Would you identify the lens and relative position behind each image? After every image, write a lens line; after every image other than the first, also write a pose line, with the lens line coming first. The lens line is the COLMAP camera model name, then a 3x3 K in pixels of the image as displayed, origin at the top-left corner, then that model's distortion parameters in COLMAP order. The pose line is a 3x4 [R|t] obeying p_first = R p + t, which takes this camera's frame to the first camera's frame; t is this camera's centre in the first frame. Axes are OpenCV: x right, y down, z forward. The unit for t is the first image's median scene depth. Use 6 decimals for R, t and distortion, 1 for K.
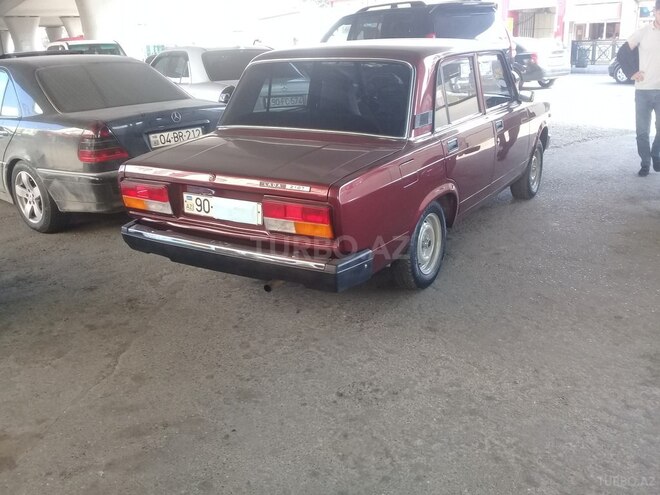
lens RADIAL K [[612.8, 0, 330.0], [0, 612.8, 247.5], [0, 0, 1]] dist [0.071191, -0.141191]
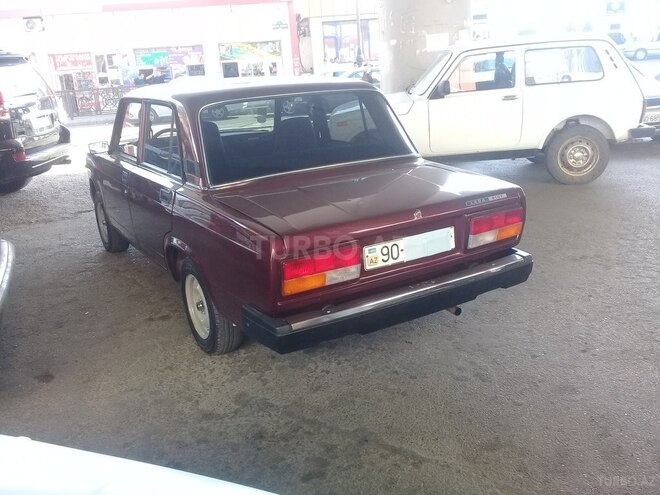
lens RADIAL K [[612.8, 0, 330.0], [0, 612.8, 247.5], [0, 0, 1]] dist [0.071191, -0.141191]
pose [[0.455020, -0.245288, 0.856032, -0.984199], [0.326085, 0.940439, 0.096145, -0.186244], [-0.828629, 0.235391, 0.507903, 0.626058]]
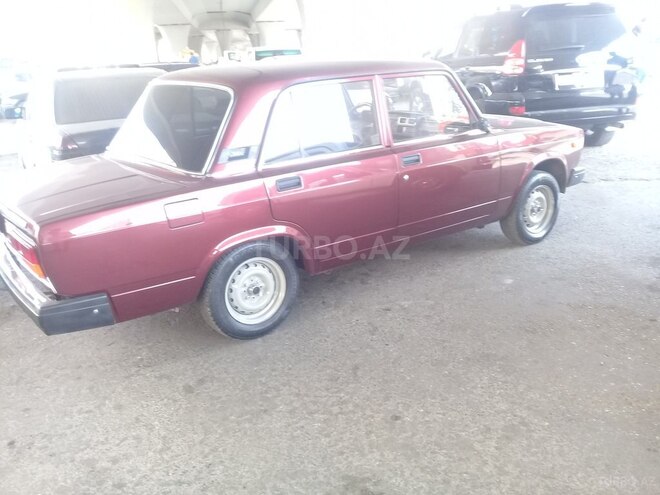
lens RADIAL K [[612.8, 0, 330.0], [0, 612.8, 247.5], [0, 0, 1]] dist [0.071191, -0.141191]
pose [[0.928171, 0.105600, -0.356857, 0.596707], [-0.104906, 0.994253, 0.021362, -0.103746], [0.357062, 0.017609, 0.933915, 0.207433]]
